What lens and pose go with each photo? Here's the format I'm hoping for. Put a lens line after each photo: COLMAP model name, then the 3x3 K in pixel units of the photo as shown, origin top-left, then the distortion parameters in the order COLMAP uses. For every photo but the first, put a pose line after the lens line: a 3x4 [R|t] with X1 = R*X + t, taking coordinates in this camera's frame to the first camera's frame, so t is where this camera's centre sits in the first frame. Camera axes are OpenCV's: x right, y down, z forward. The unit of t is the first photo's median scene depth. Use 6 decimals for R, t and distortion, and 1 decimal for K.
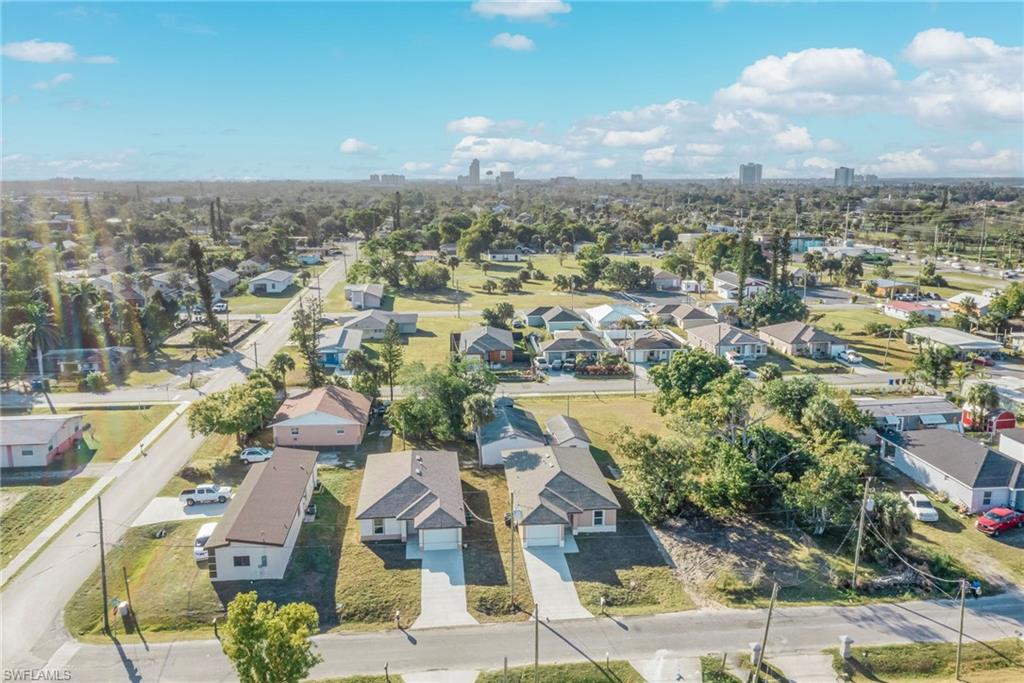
lens RADIAL K [[823.6, 0, 512.0], [0, 823.6, 341.5], [0, 0, 1]] dist [0.000439, 0.001982]
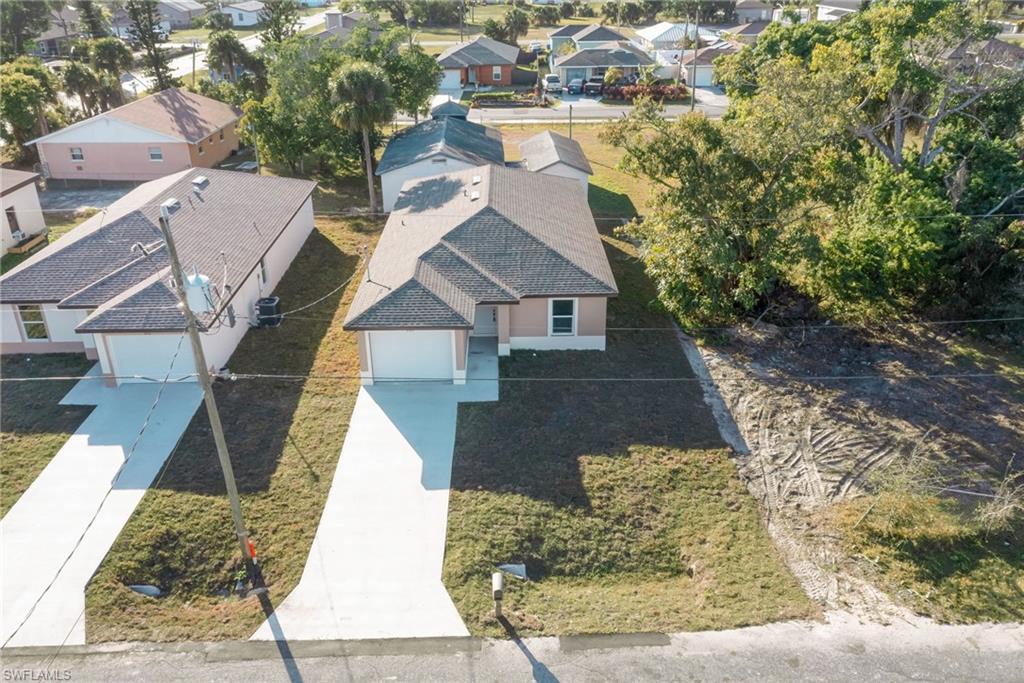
lens RADIAL K [[823.6, 0, 512.0], [0, 823.6, 341.5], [0, 0, 1]] dist [0.000439, 0.001982]
pose [[0.996724, 0.028800, -0.075574, 0.106569], [-0.009740, 0.970392, 0.241340, 0.122206], [0.080287, -0.239813, 0.967493, 0.573216]]
